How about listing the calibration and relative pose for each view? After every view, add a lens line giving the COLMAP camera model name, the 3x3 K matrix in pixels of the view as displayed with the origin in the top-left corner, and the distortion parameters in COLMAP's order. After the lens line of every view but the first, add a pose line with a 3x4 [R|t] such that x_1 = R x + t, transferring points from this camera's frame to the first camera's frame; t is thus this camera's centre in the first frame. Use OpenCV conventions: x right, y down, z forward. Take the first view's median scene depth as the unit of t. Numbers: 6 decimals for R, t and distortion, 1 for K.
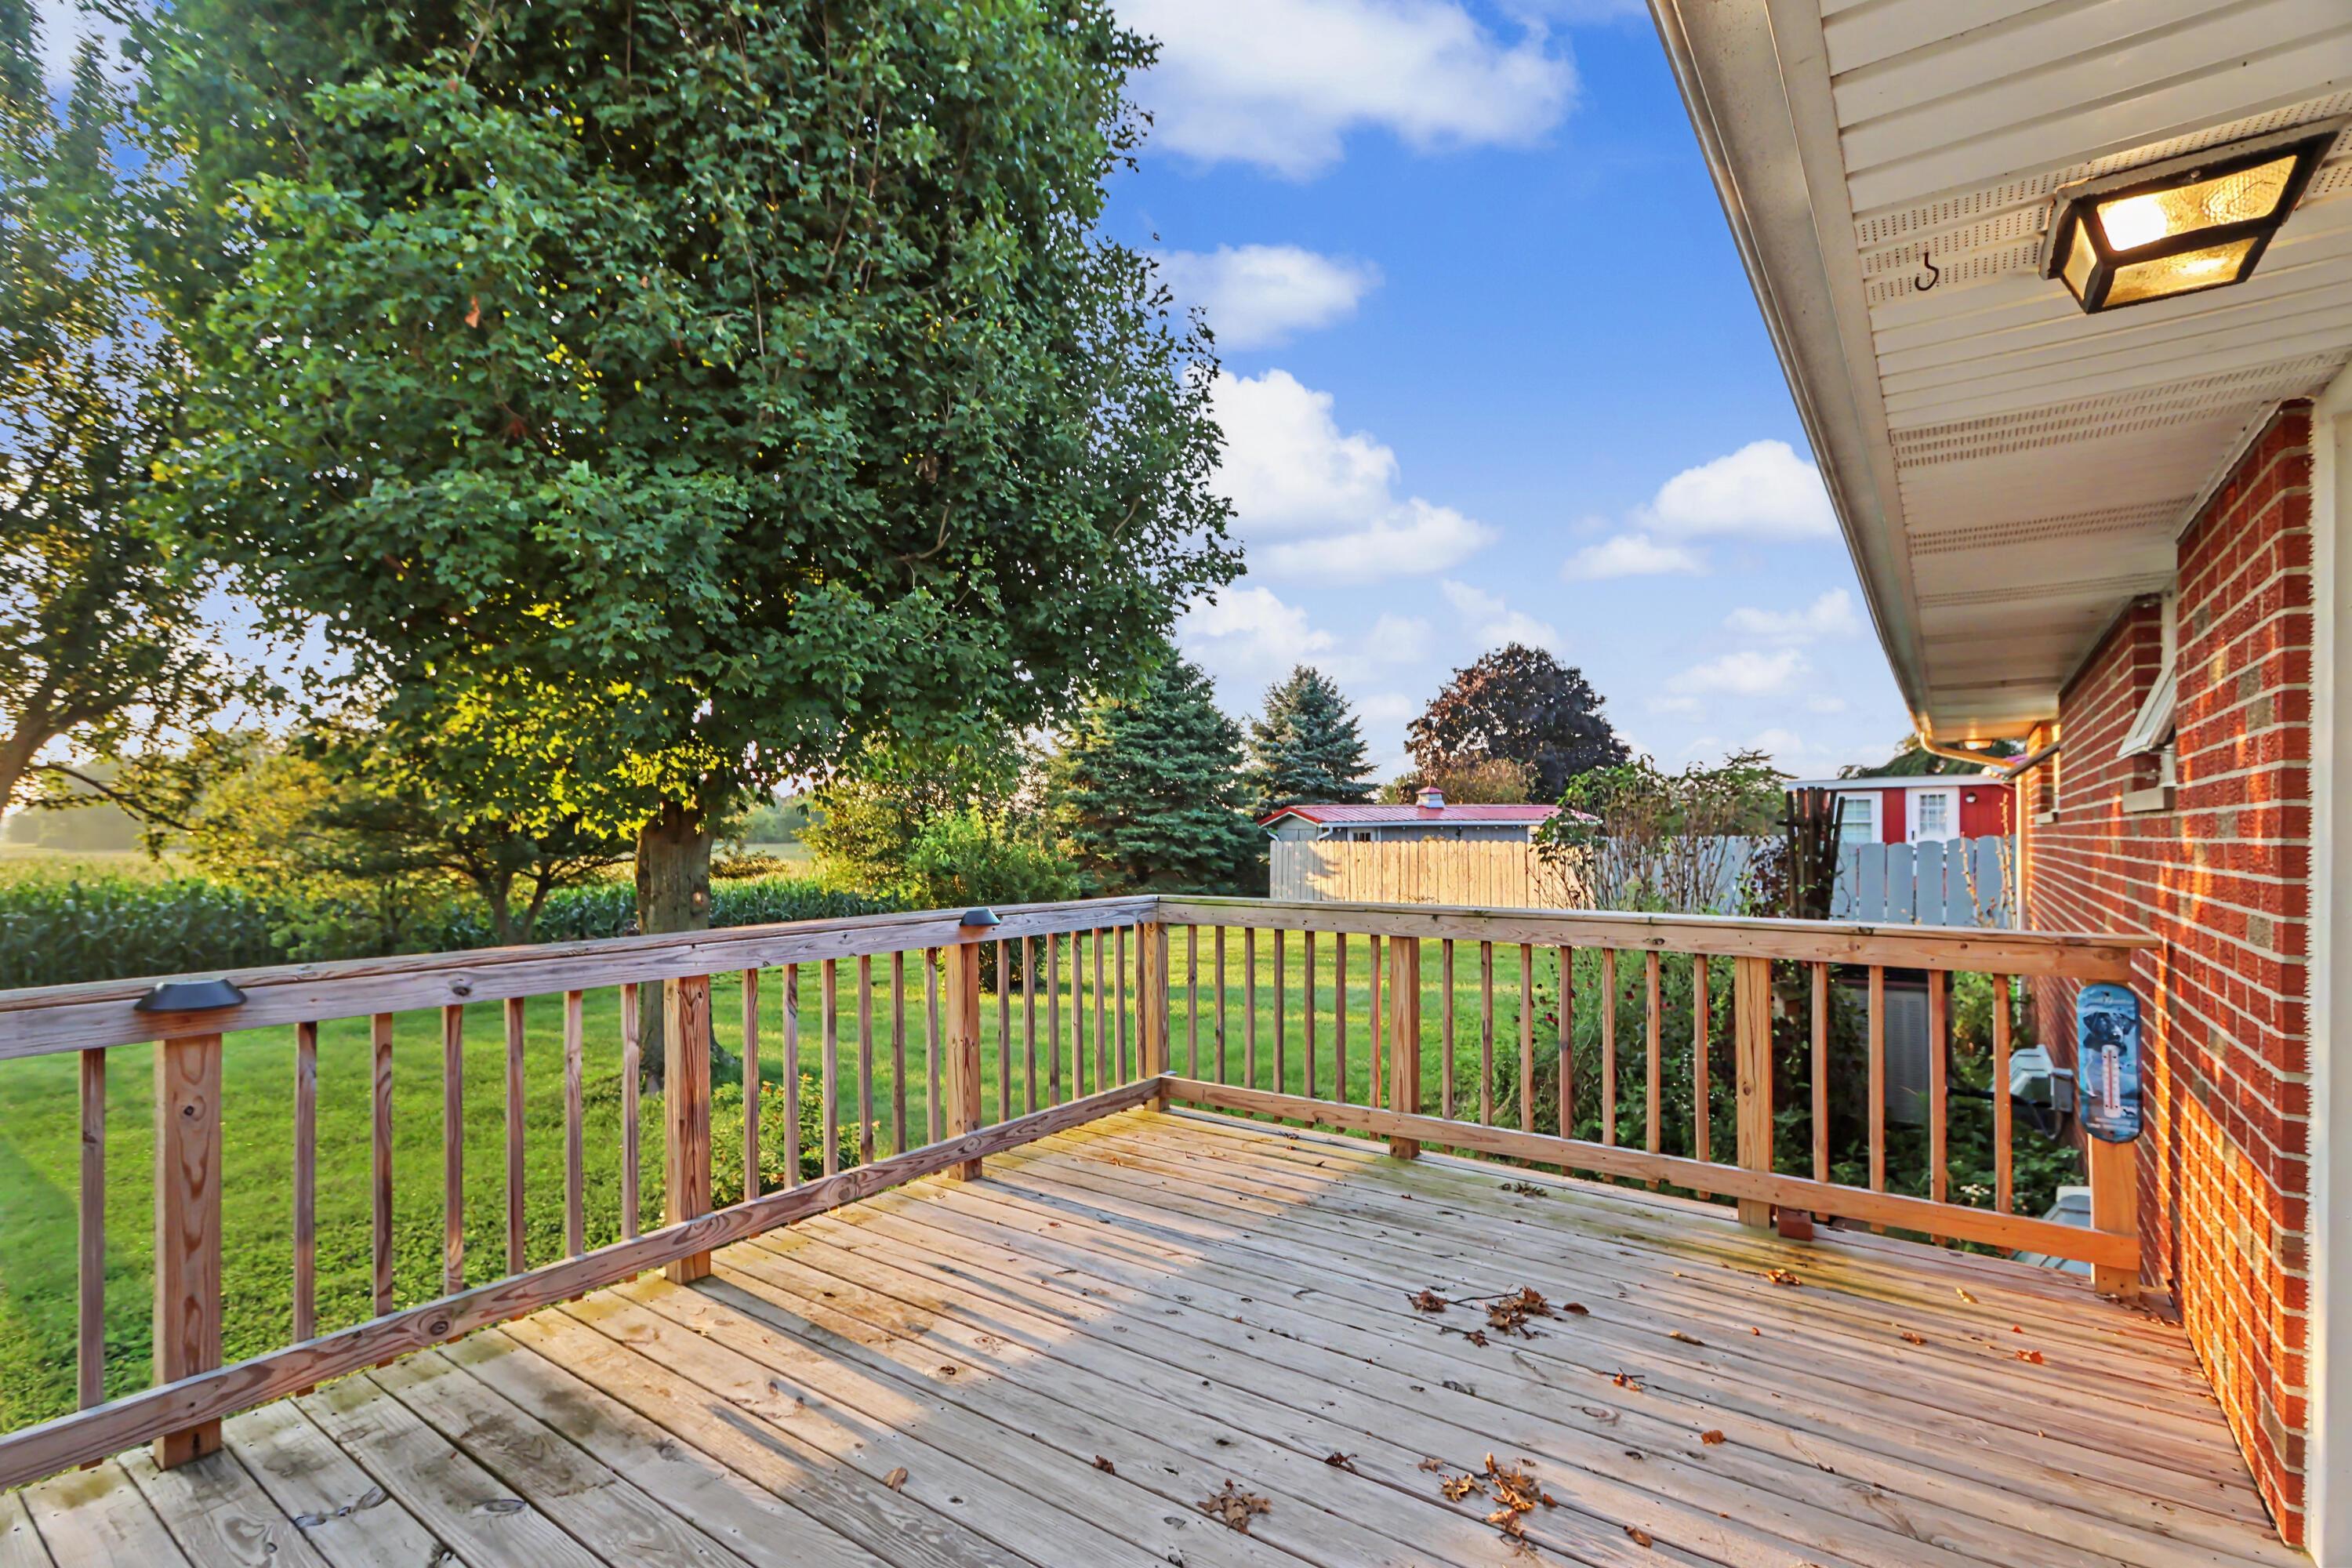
lens RADIAL K [[1107.3, 0, 1157.1], [0, 1107.3, 814.8], [0, 0, 1]] dist [0.016522, -0.000272]
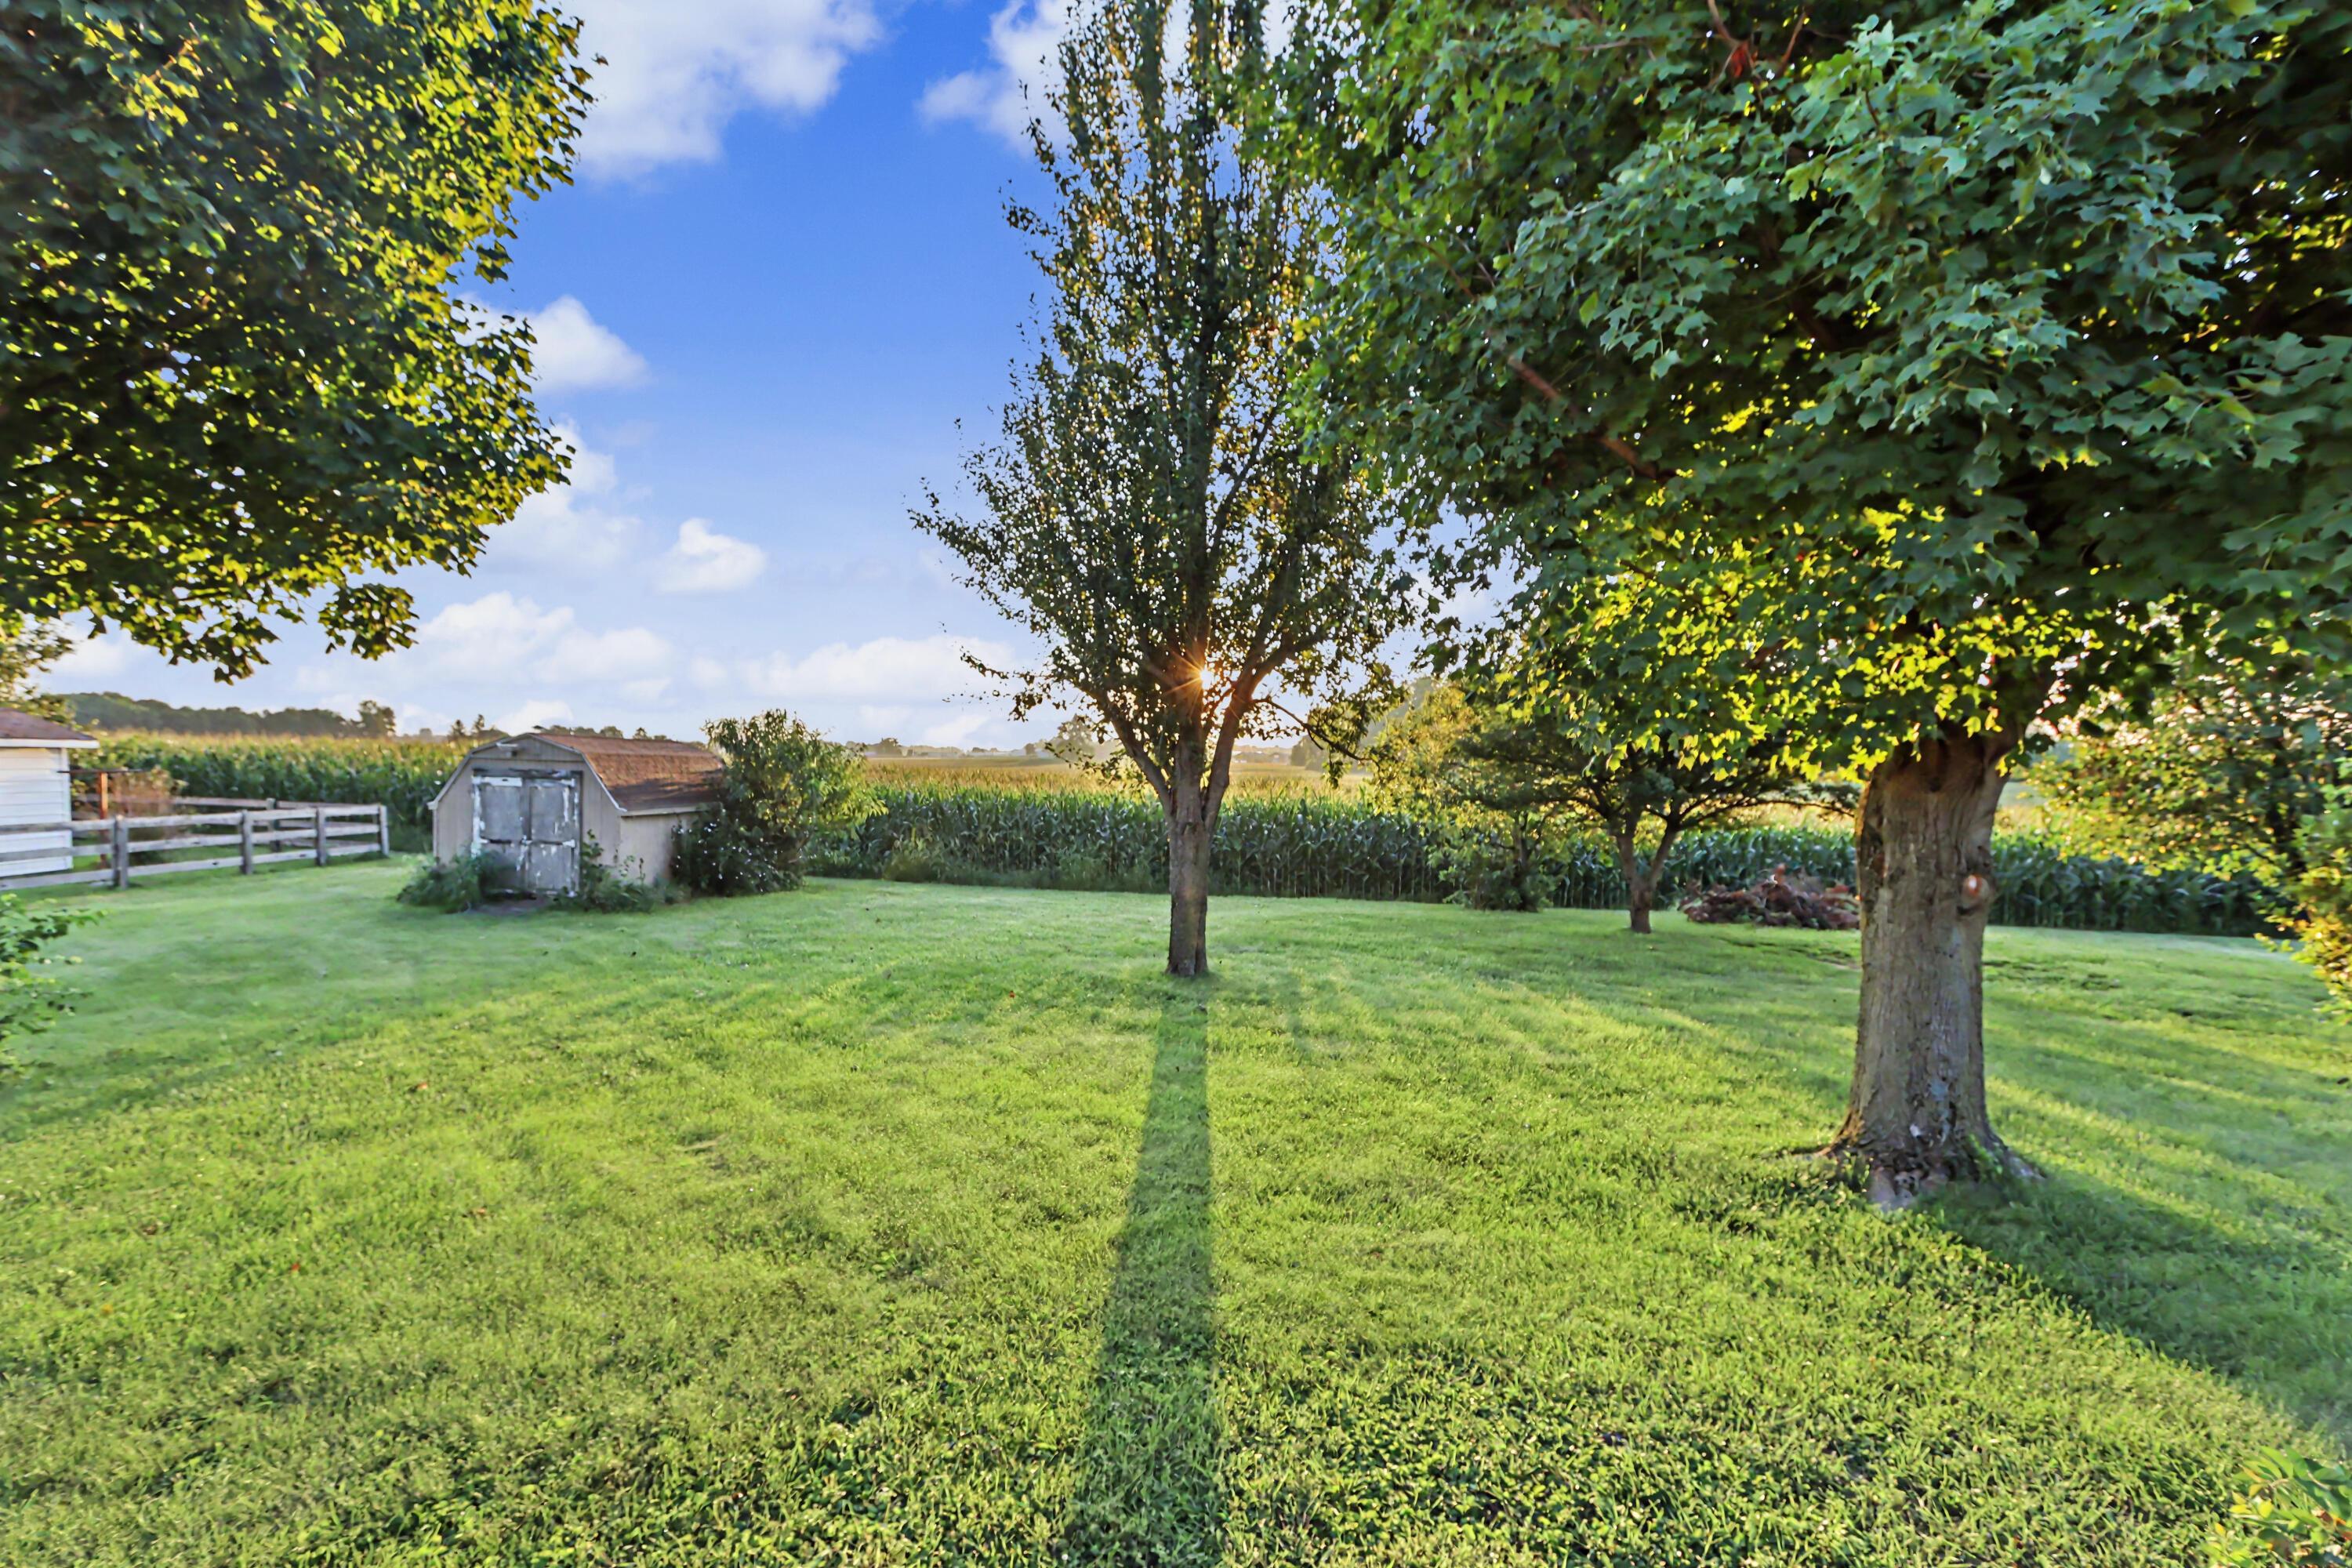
lens RADIAL K [[1107.3, 0, 1157.1], [0, 1107.3, 814.8], [0, 0, 1]] dist [0.016522, -0.000272]
pose [[0.604702, 0.051287, -0.794799, -0.156662], [-0.003038, 0.998066, 0.062091, 0.001527], [0.796446, -0.035132, 0.603688, 0.227391]]
